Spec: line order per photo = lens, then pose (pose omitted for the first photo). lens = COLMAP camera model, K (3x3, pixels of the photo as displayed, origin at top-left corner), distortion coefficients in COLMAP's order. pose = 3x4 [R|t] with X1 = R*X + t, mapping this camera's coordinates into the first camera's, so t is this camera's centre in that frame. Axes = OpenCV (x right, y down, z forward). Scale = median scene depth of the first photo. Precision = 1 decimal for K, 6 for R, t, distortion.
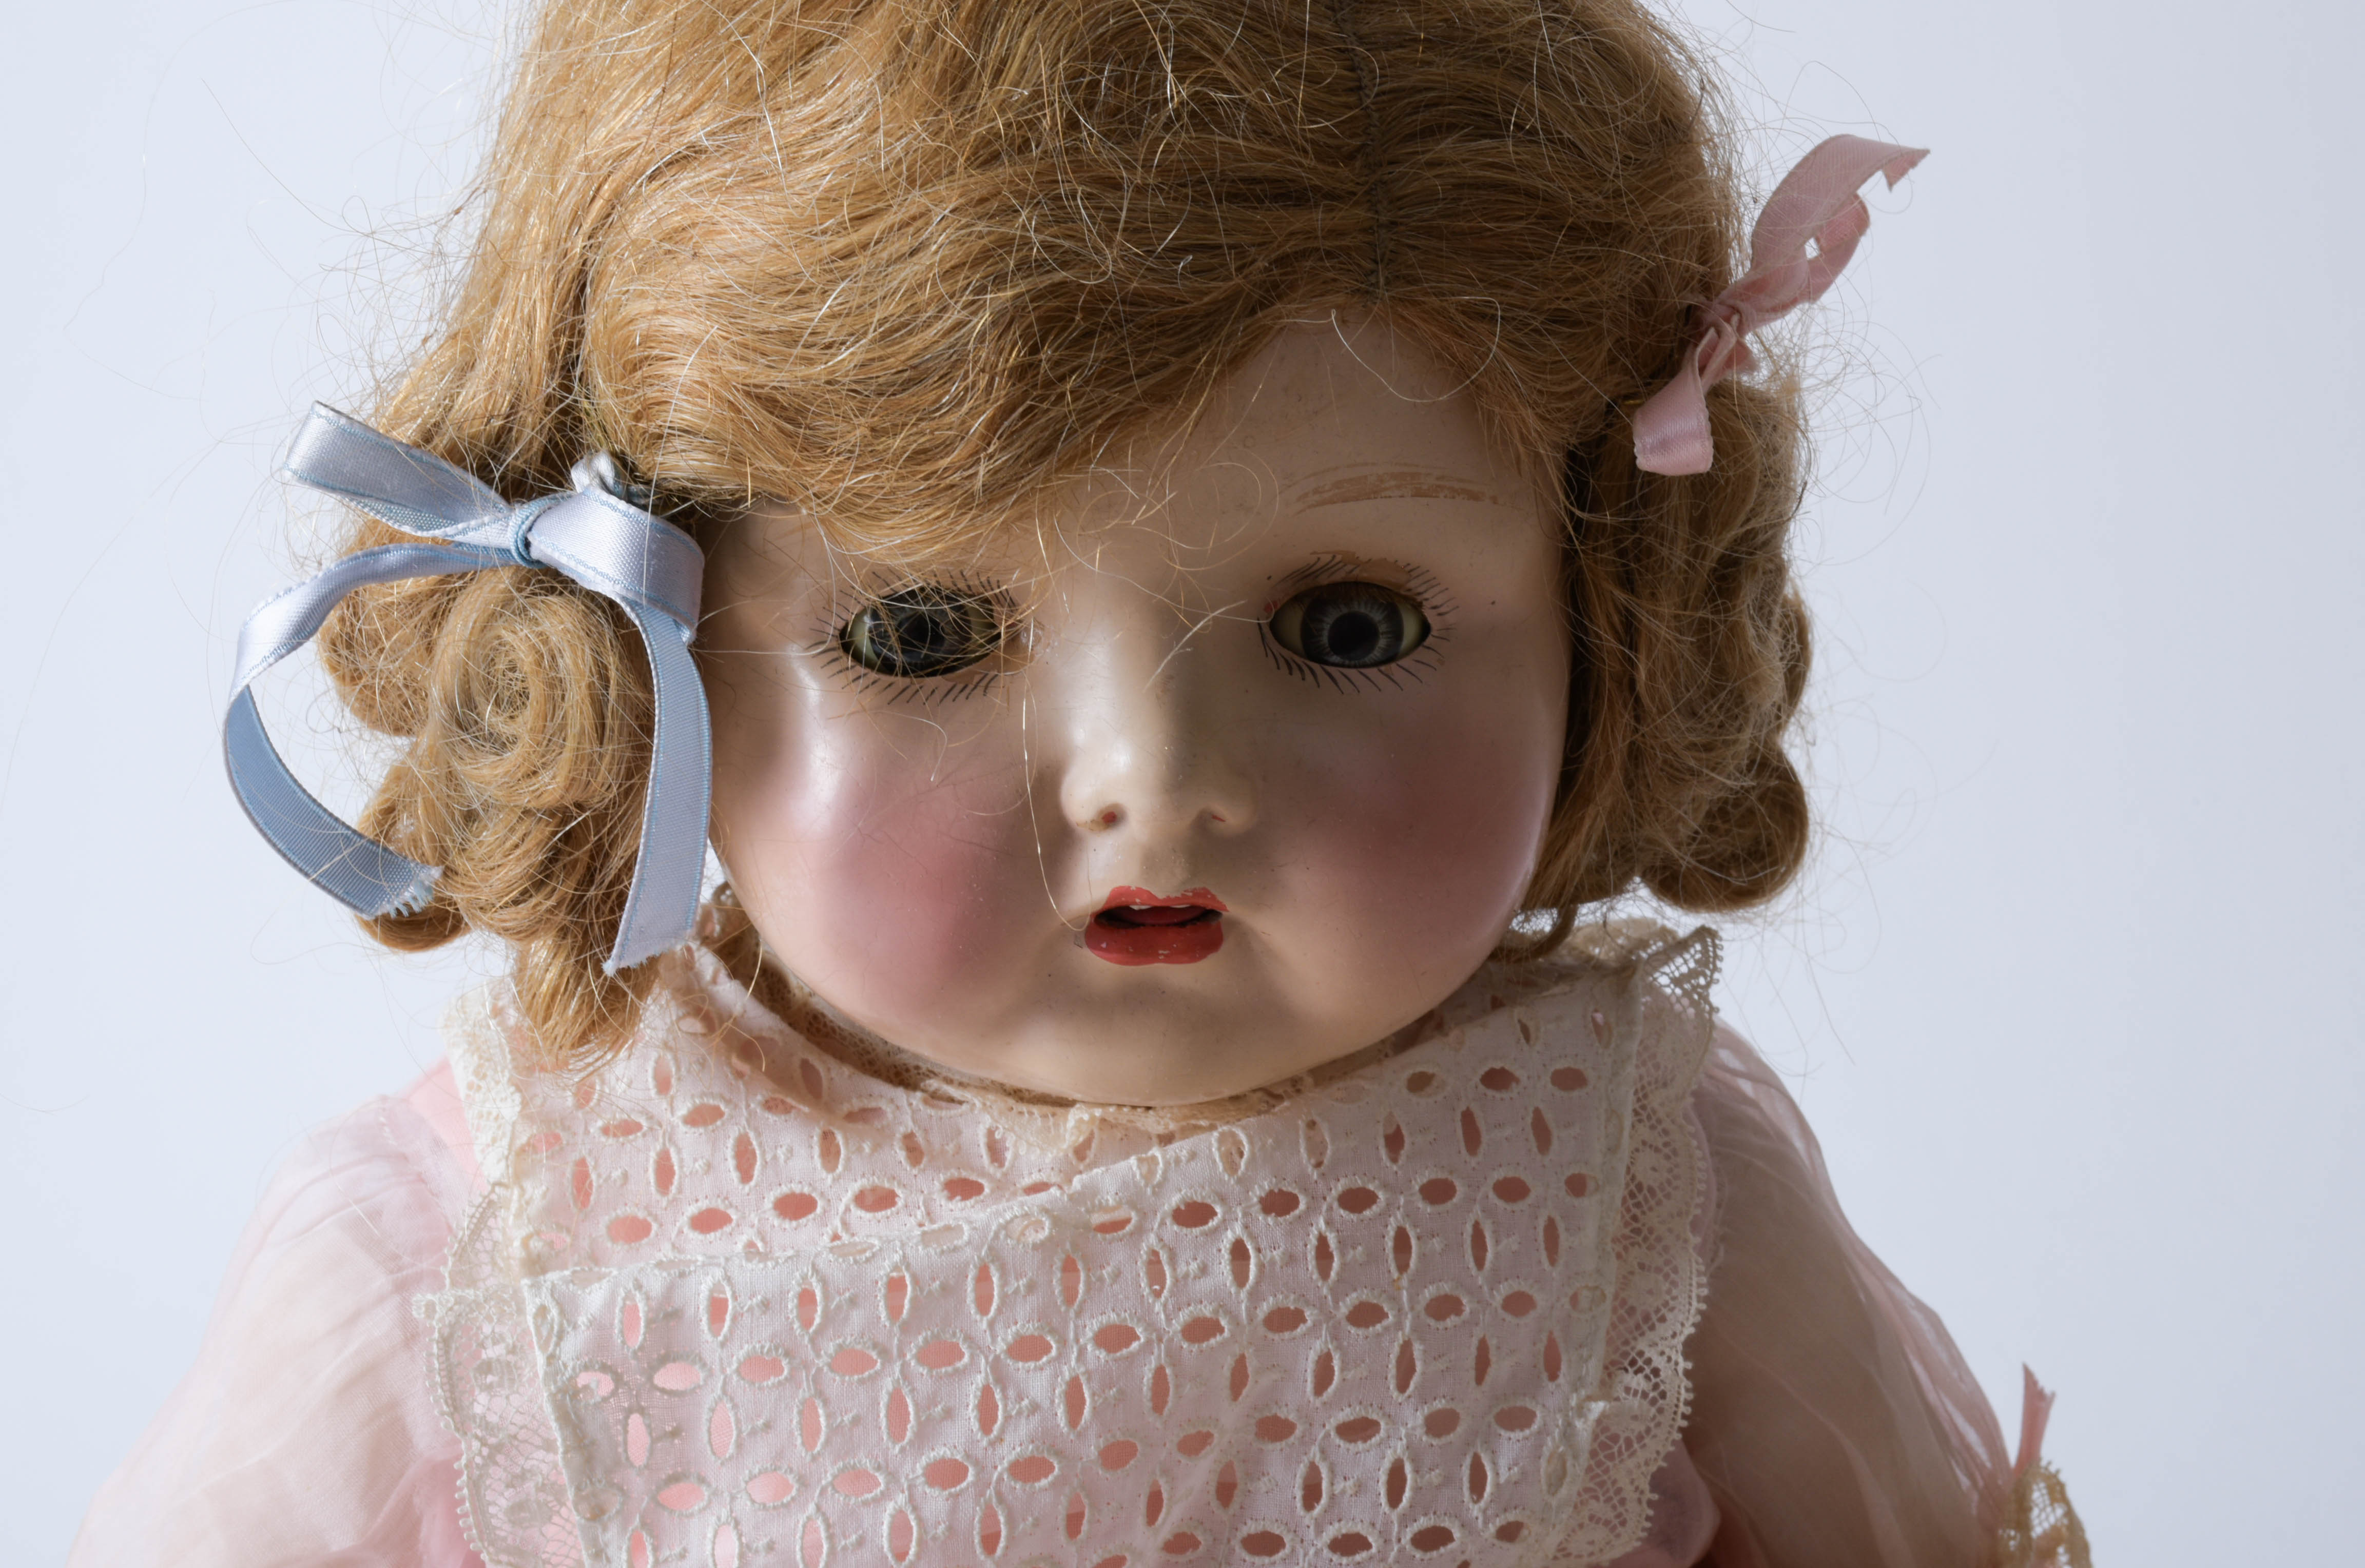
lens RADIAL K [[3731.1, 0, 1195.7], [0, 3731.1, 786.1], [0, 0, 1]] dist [-0.036695, 0.000000]
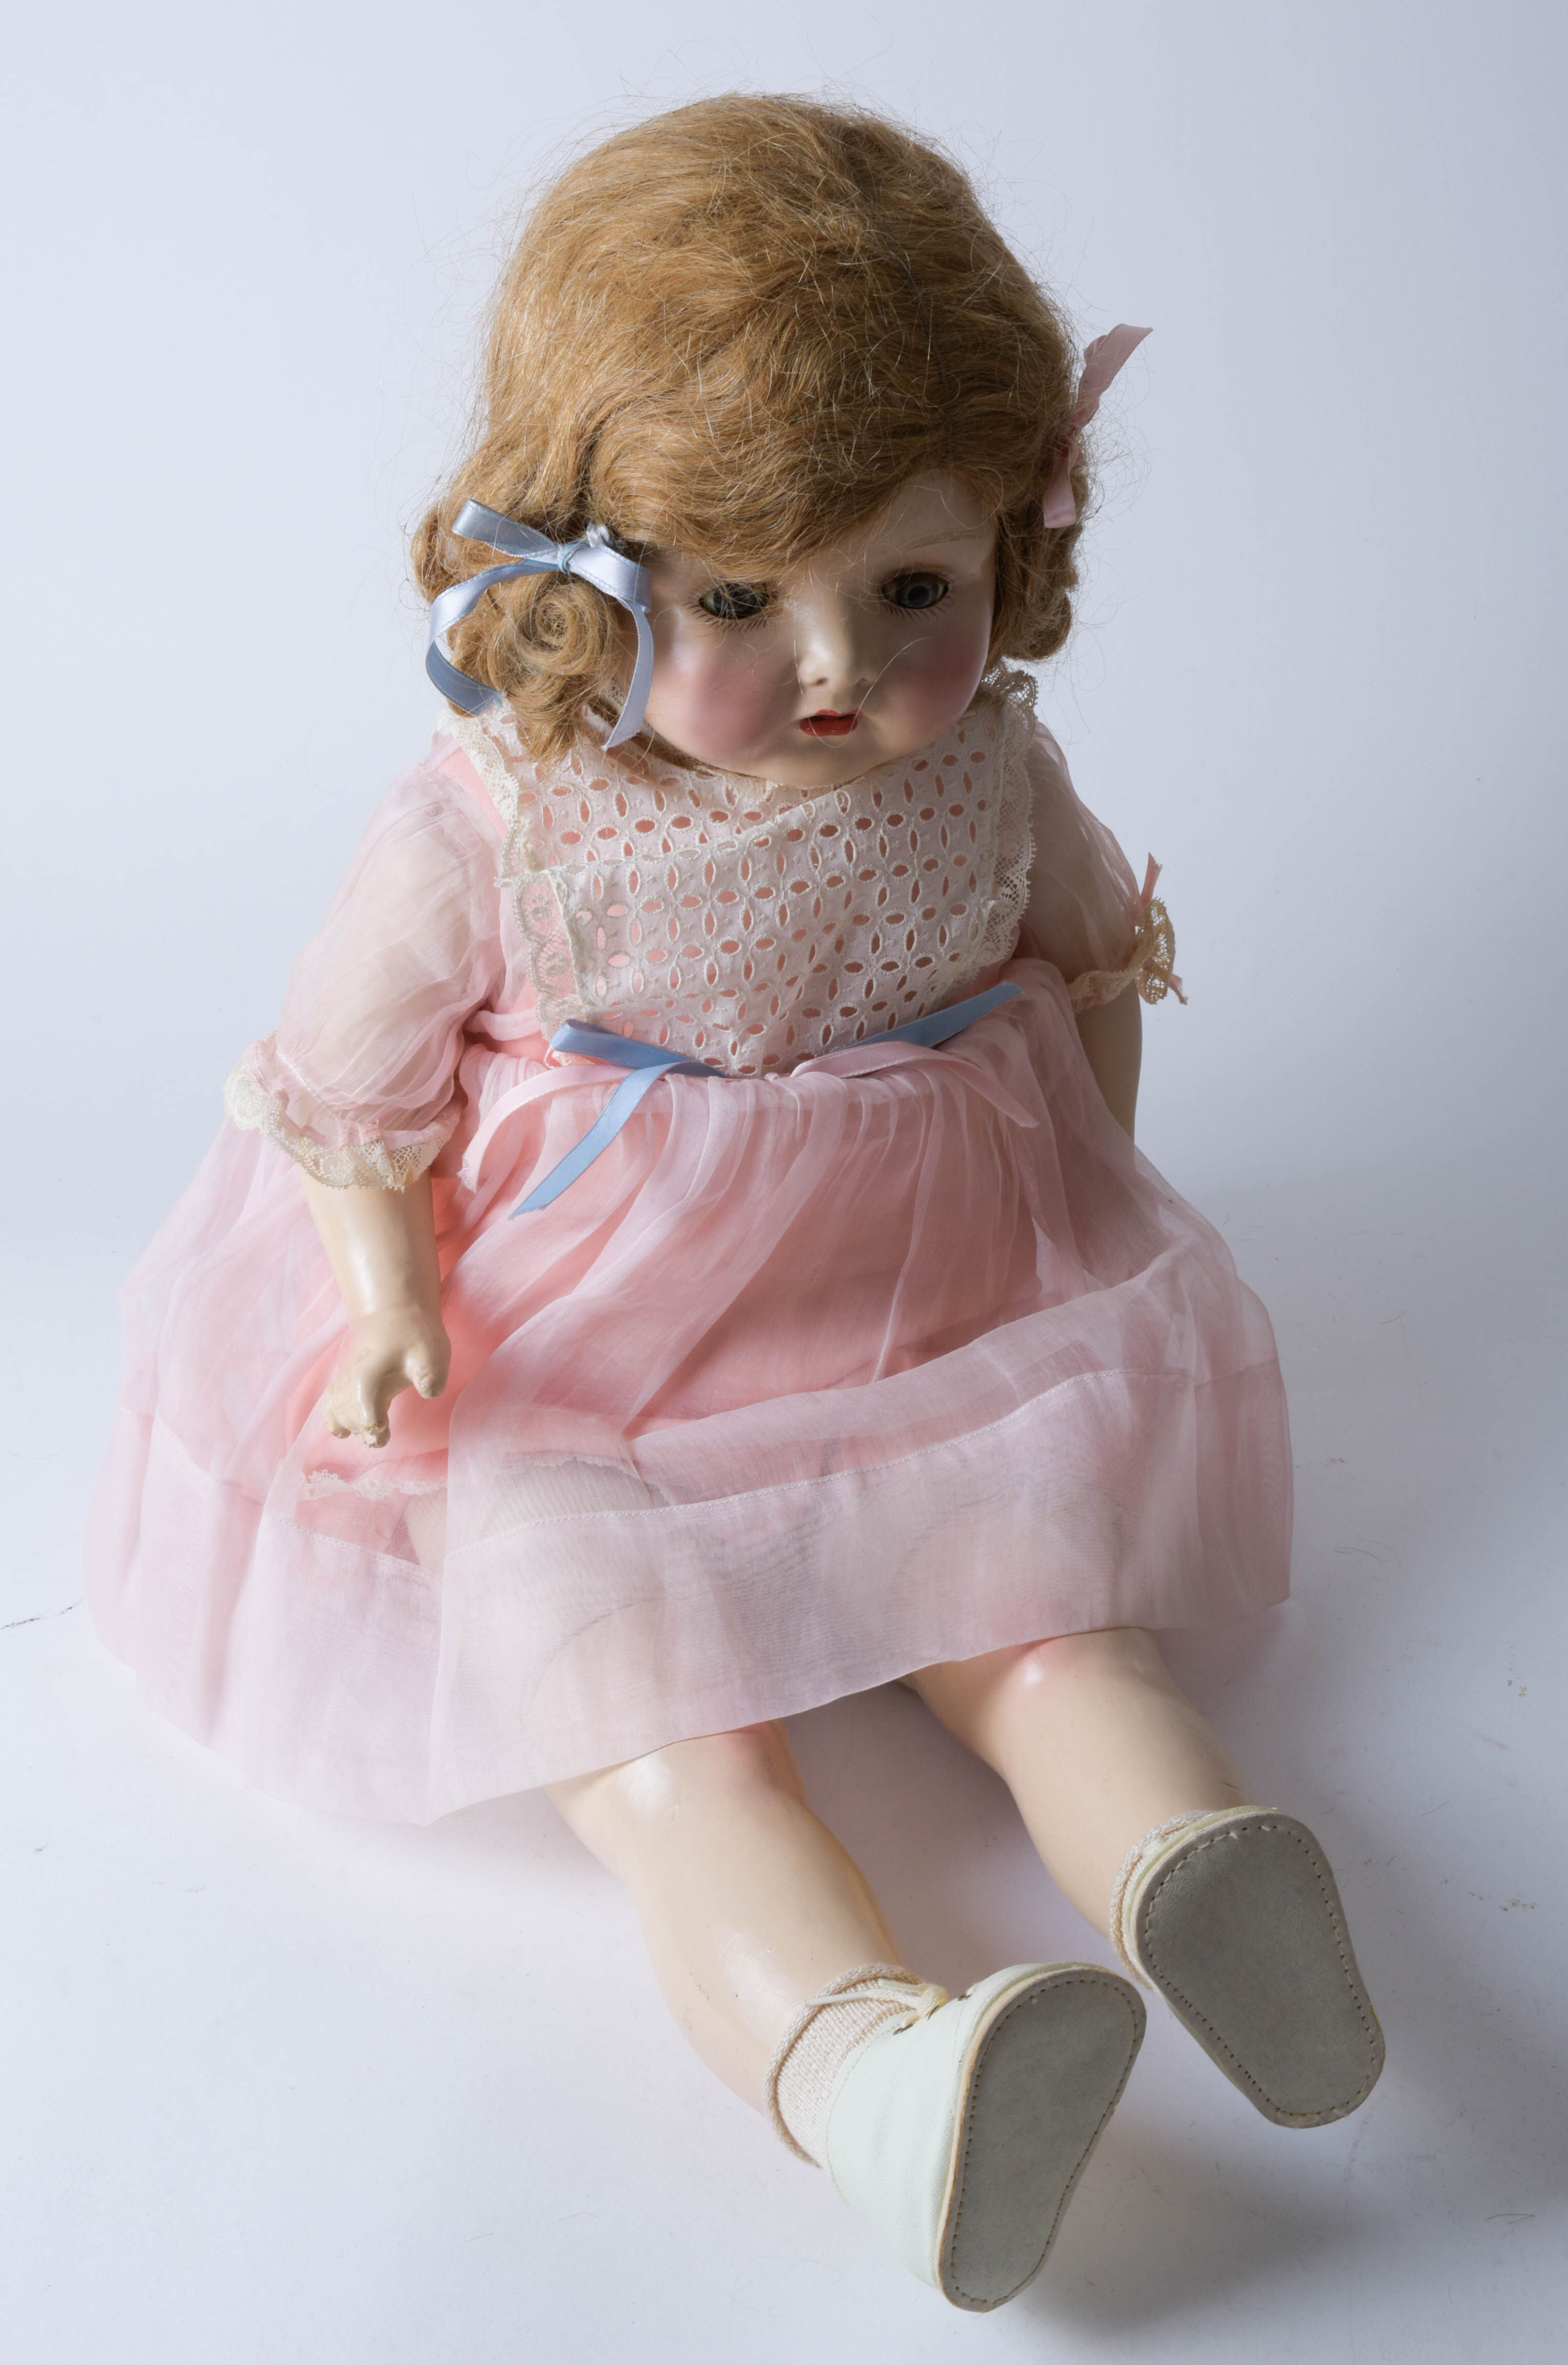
lens RADIAL K [[2935.7, 0, 764.2], [0, 2935.7, 1118.4], [0, 0, 1]] dist [-0.018378, 0.000000]
pose [[0.987301, -0.041399, 0.153372, -0.324812], [-0.011067, 0.945178, 0.326367, -0.307875], [-0.158475, -0.323920, 0.932717, -0.739529]]
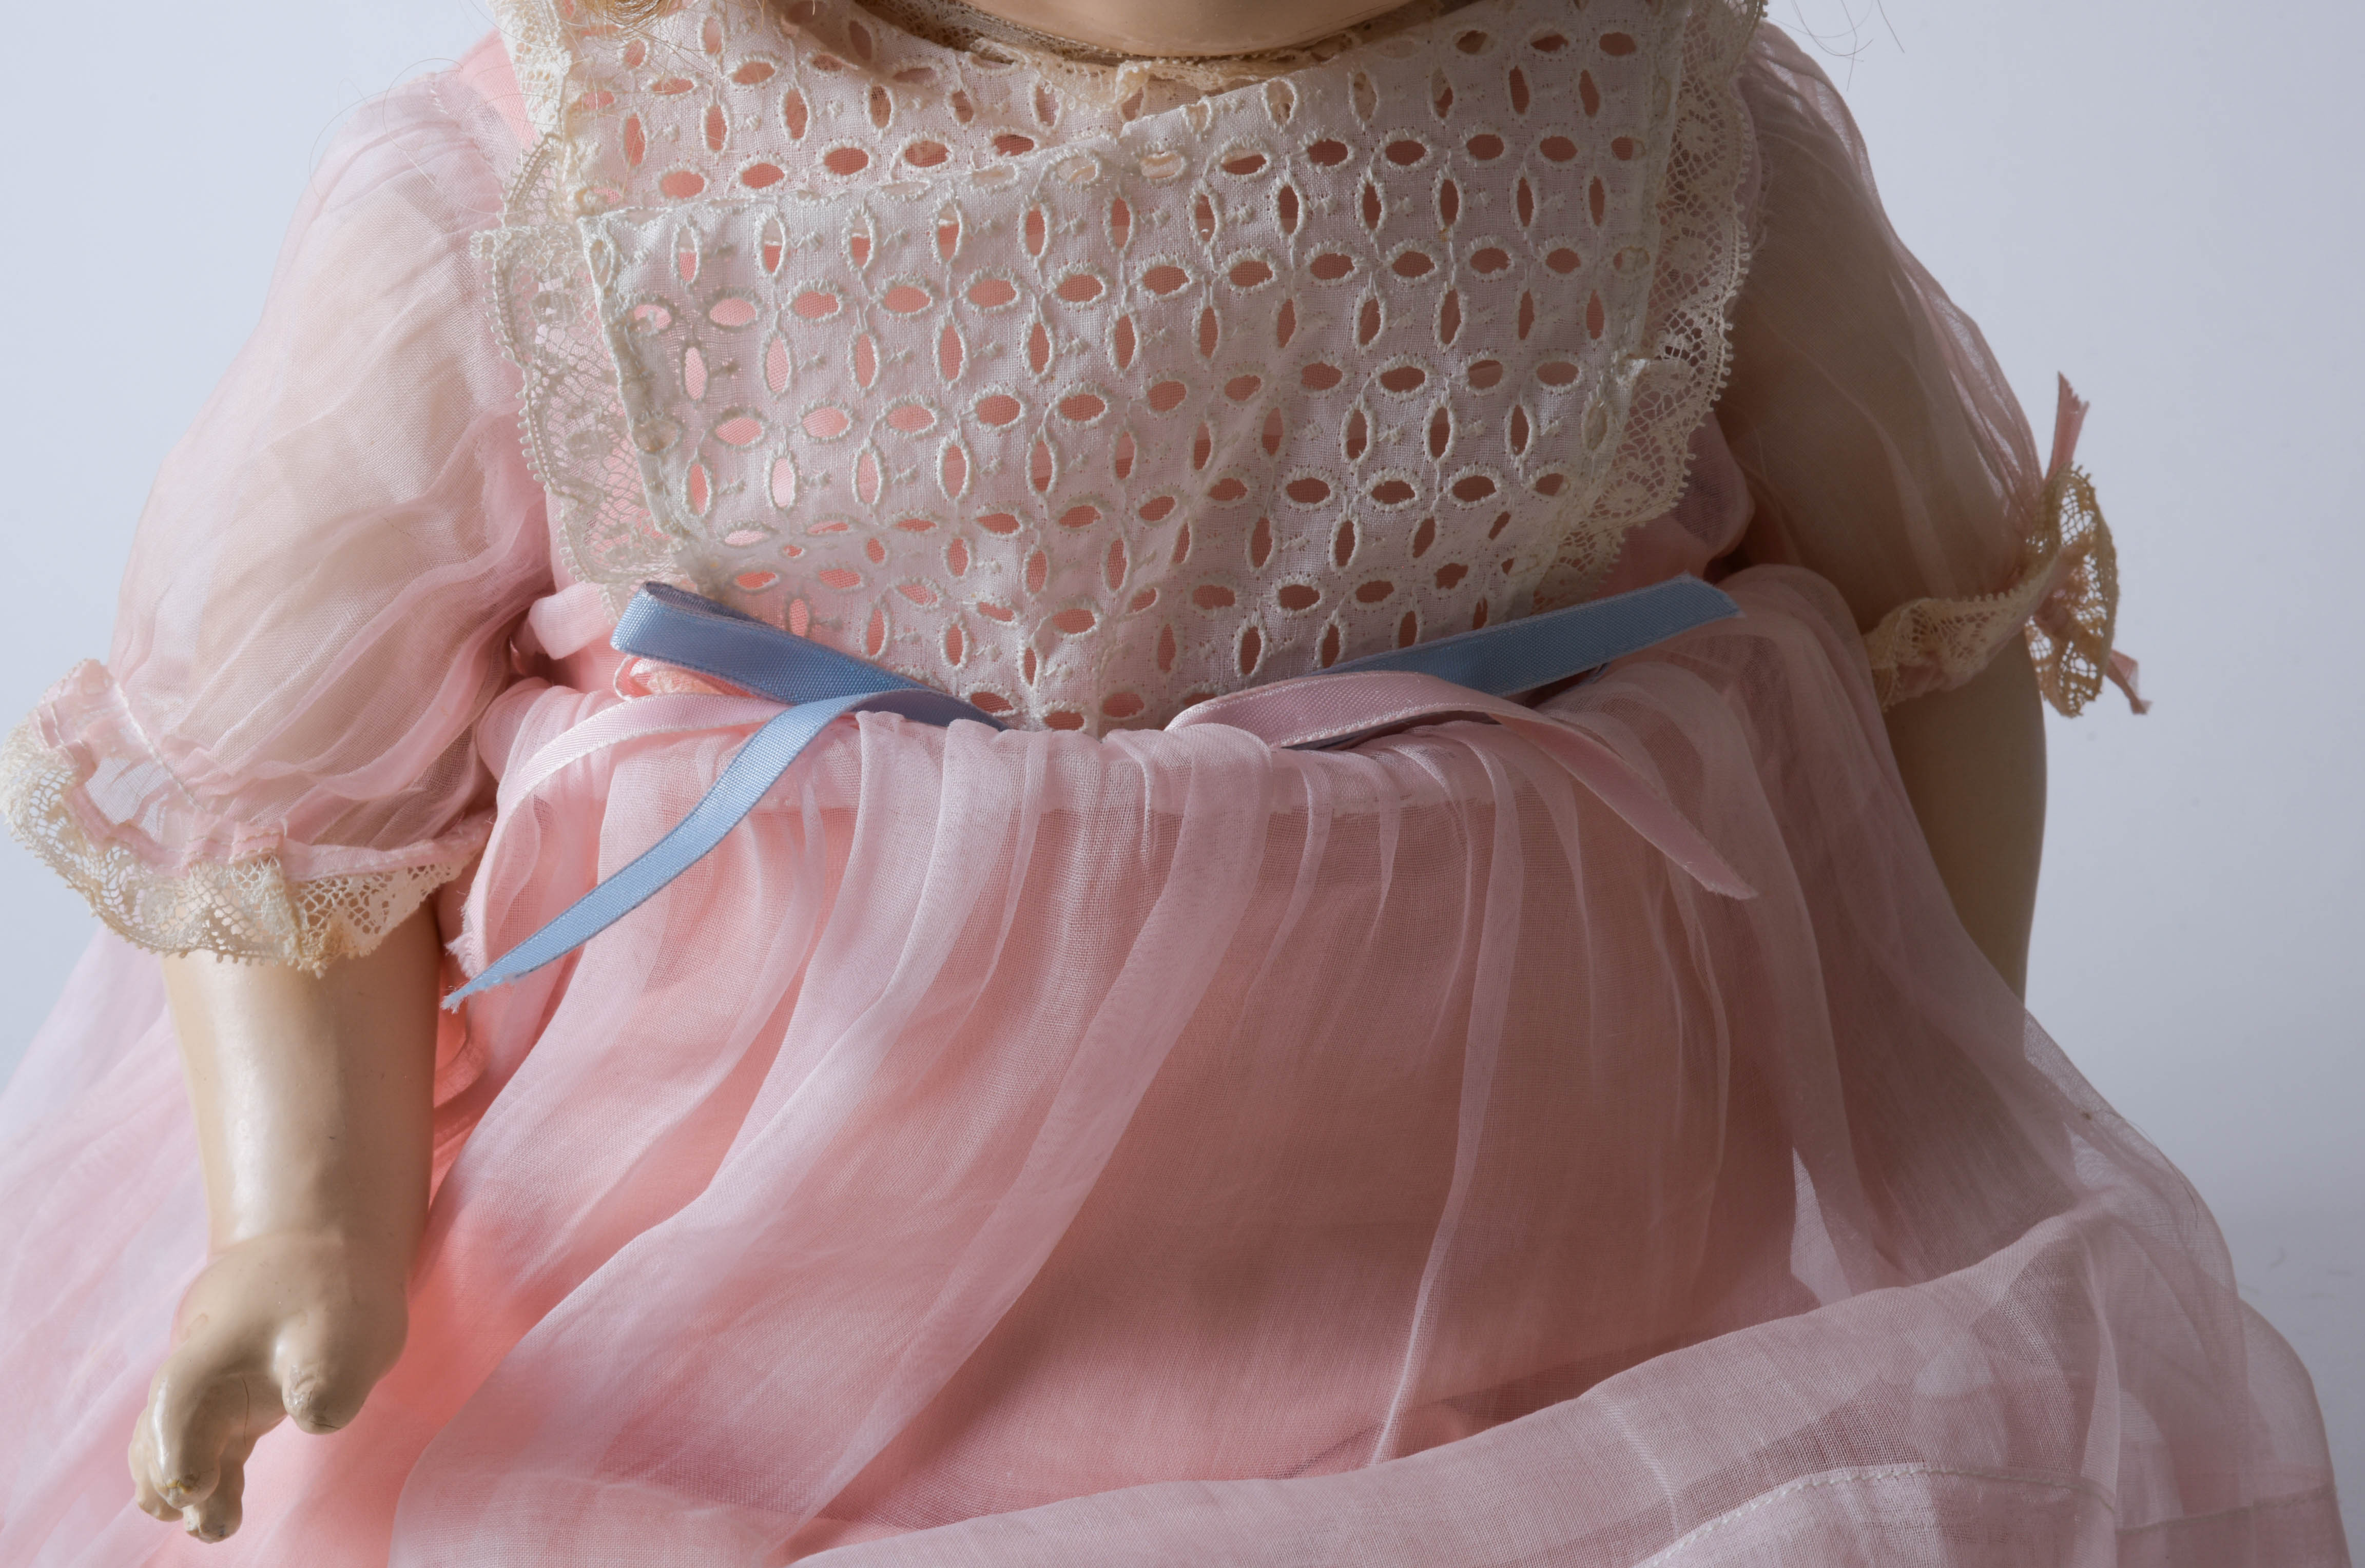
lens RADIAL K [[3731.1, 0, 1185.7], [0, 3731.1, 778.9], [0, 0, 1]] dist [-0.036695, 0.000000]
pose [[0.999927, 0.006778, -0.010035, -0.004609], [-0.004723, 0.981337, 0.192239, 0.085035], [0.011151, -0.192177, 0.981297, -0.019131]]
